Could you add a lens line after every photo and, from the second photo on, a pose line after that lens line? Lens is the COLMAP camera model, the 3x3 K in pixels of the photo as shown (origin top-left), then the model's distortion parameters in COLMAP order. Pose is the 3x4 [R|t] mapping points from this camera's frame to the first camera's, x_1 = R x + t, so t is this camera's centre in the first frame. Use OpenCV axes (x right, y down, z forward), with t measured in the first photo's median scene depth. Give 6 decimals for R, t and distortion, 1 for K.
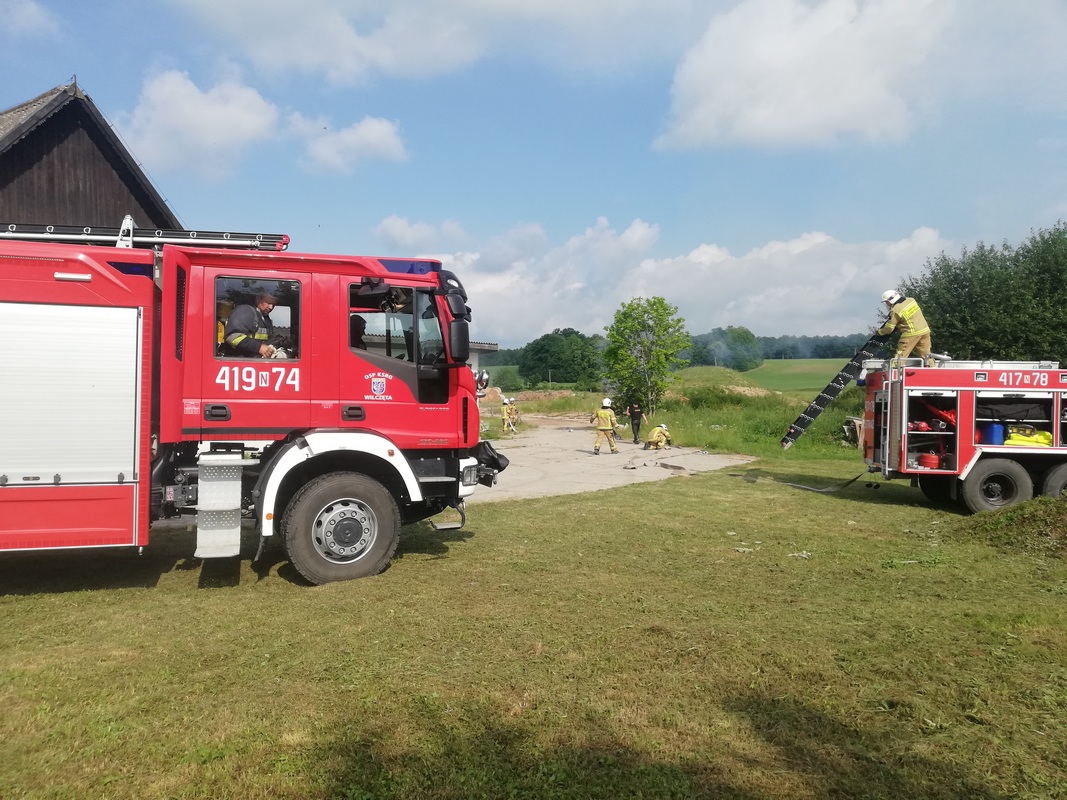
lens RADIAL K [[842.6, 0, 492.2], [0, 842.6, 400.7], [0, 0, 1]] dist [-0.004439, -0.002661]
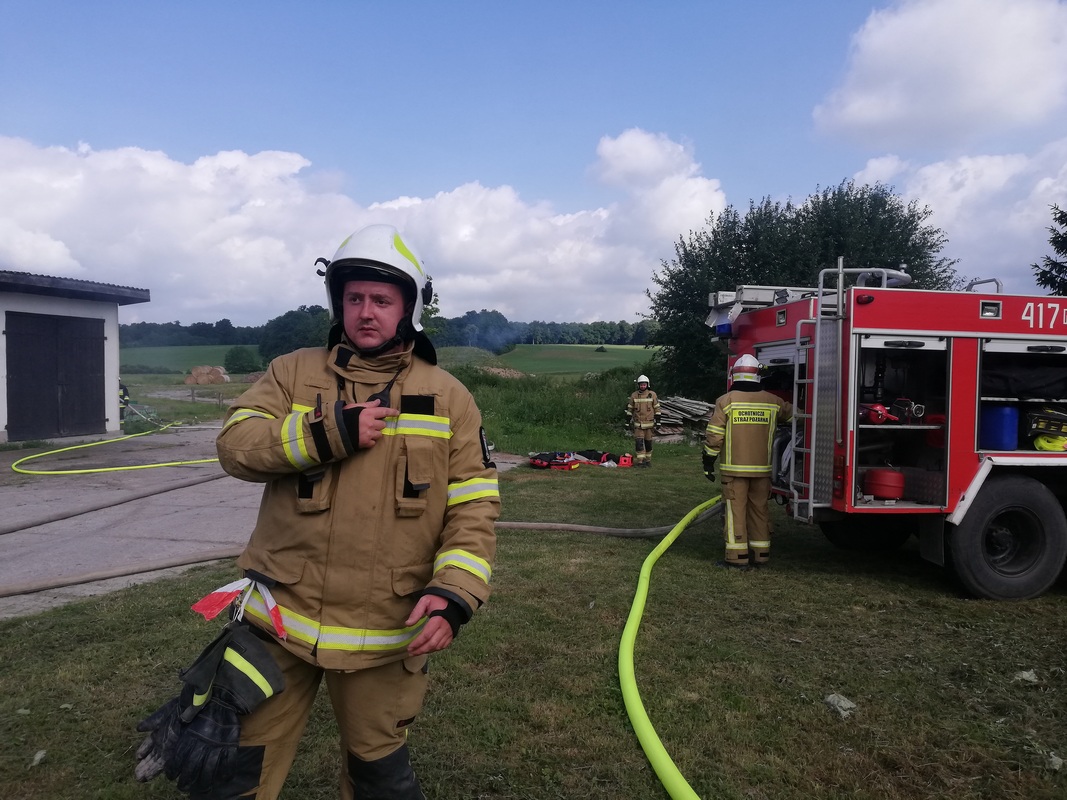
lens RADIAL K [[860.5, 0, 533.5], [0, 860.5, 400.0], [0, 0, 1]] dist [0.033810, -0.009678]
pose [[0.945056, -0.000305, 0.326908, 0.168514], [-0.005462, 0.999845, 0.016722, 0.016207], [-0.326863, -0.017589, 0.944908, 0.608205]]
